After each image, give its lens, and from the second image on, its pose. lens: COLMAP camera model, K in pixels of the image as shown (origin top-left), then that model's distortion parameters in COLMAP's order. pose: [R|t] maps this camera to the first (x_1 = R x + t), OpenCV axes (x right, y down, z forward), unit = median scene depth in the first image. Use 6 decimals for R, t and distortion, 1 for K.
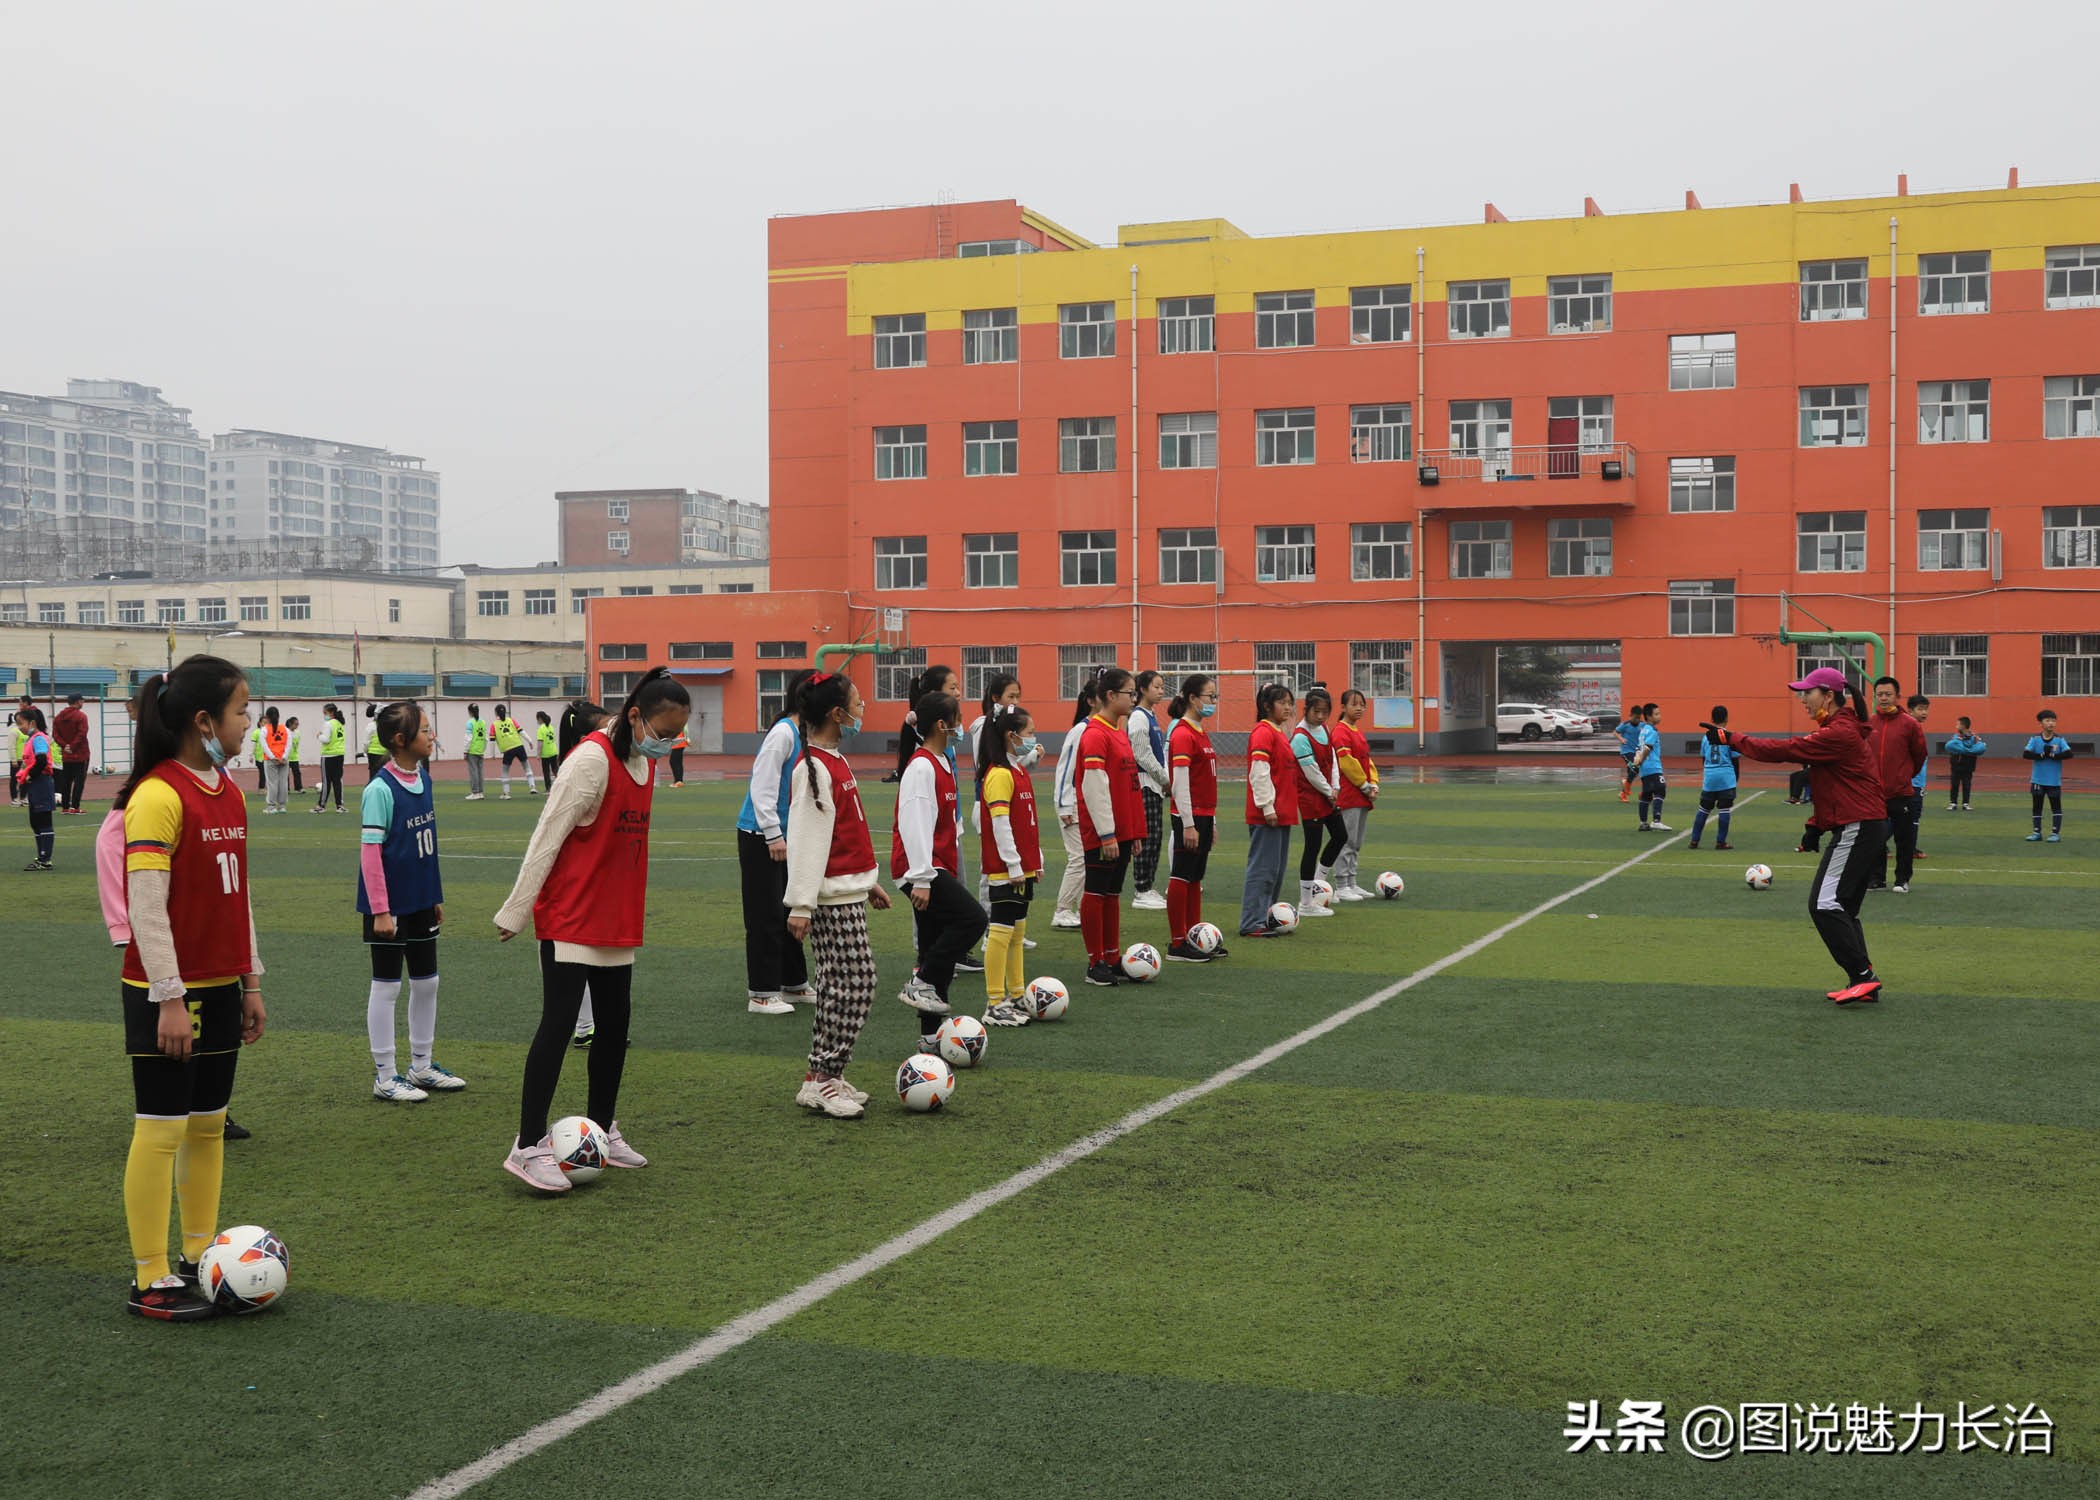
lens RADIAL K [[2384.4, 0, 1050.0], [0, 2384.4, 750.0], [0, 0, 1]] dist [-0.038703, 0.192719]
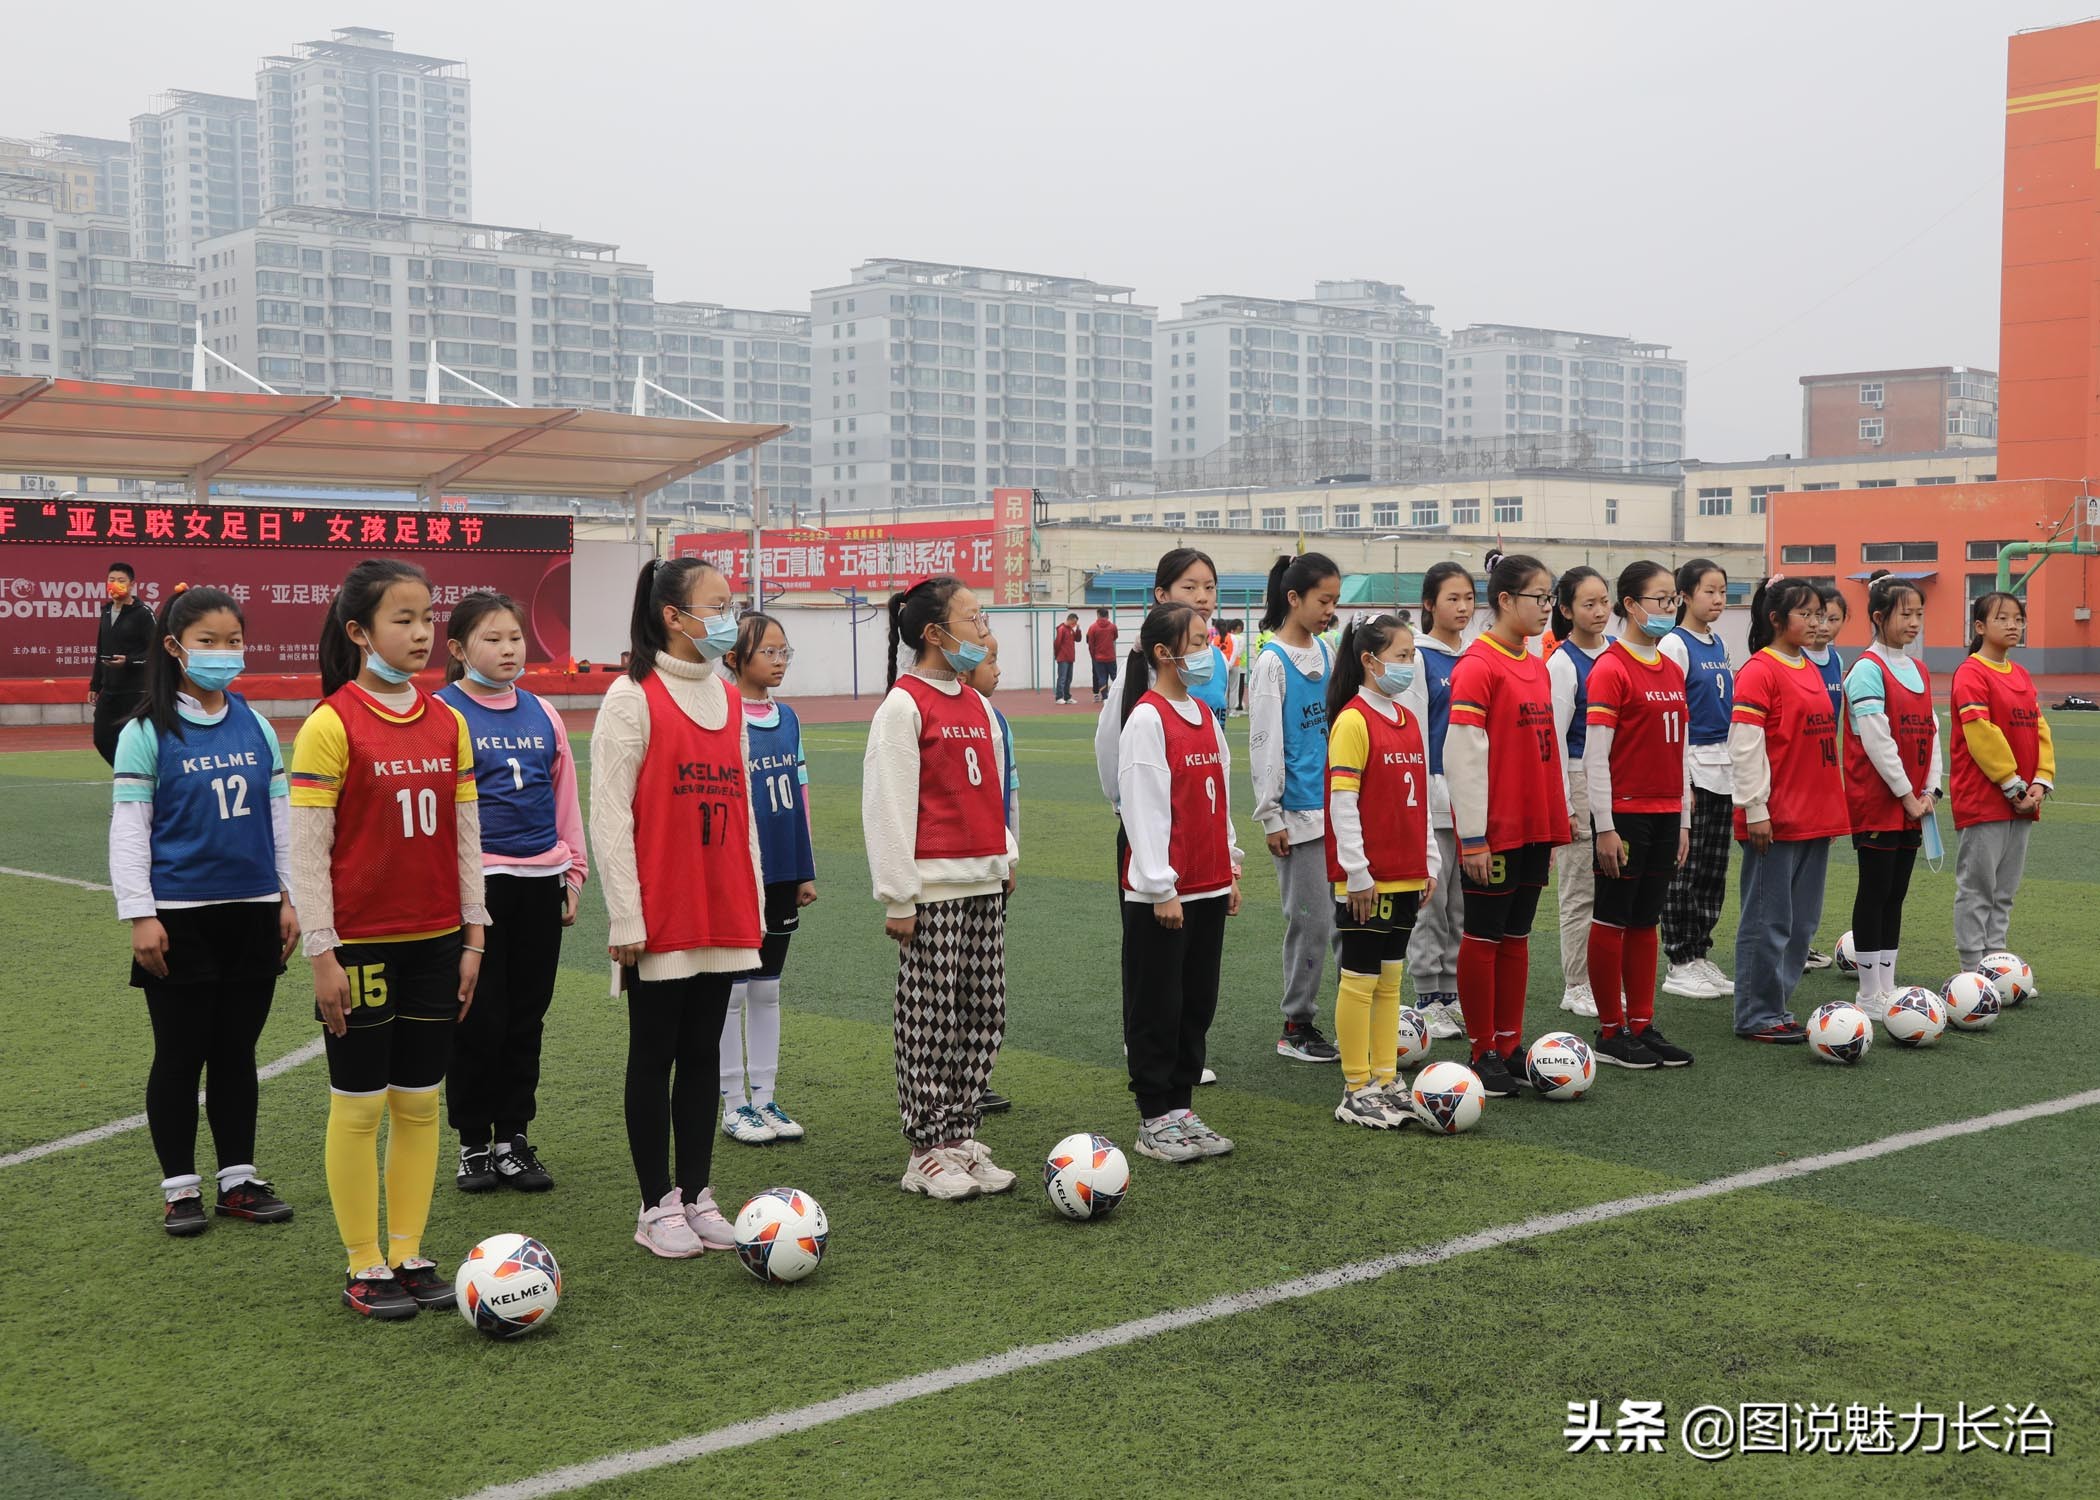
lens RADIAL K [[2575.6, 0, 1076.5], [0, 2575.6, 750.8], [0, 0, 1]] dist [-0.021158, 0.223500]
pose [[0.884024, 0.029361, -0.466519, 0.028198], [-0.013257, 0.999199, 0.037764, -0.000795], [0.467254, -0.027200, 0.883704, 0.029914]]
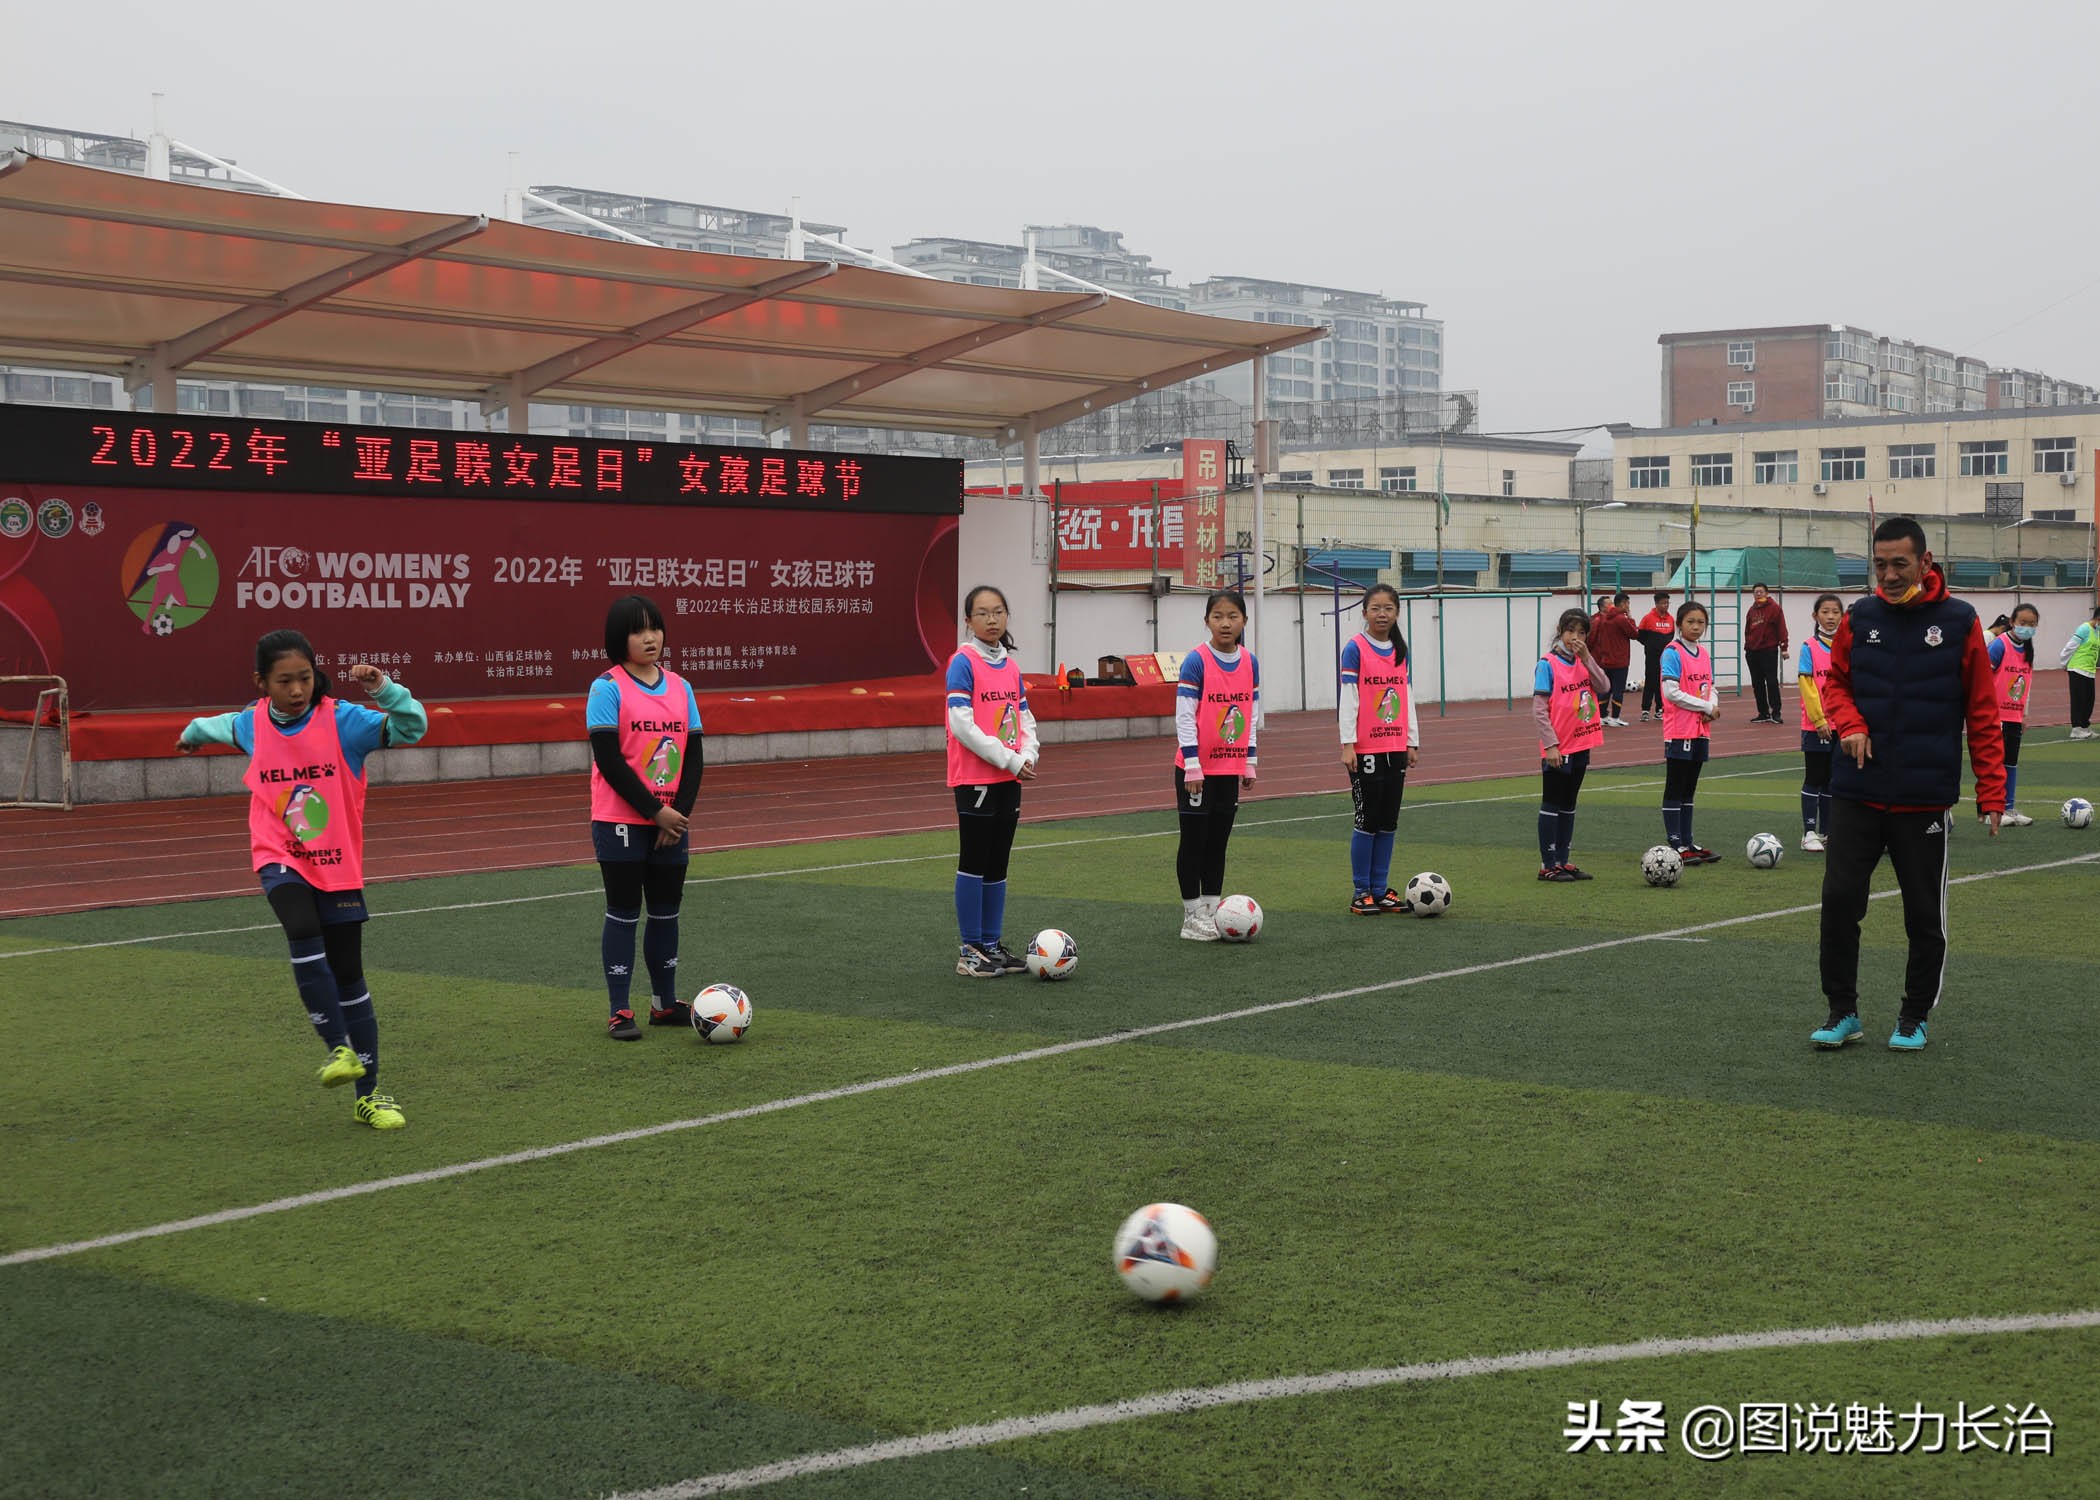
lens RADIAL K [[2885.4, 0, 1136.5], [0, 2885.4, 749.1], [0, 0, 1]] dist [0.037568, 0.159424]
pose [[0.945601, 0.017473, -0.324860, -0.186056], [-0.007185, 0.999435, 0.032844, -0.000159], [0.325250, -0.028723, 0.945192, 0.077227]]
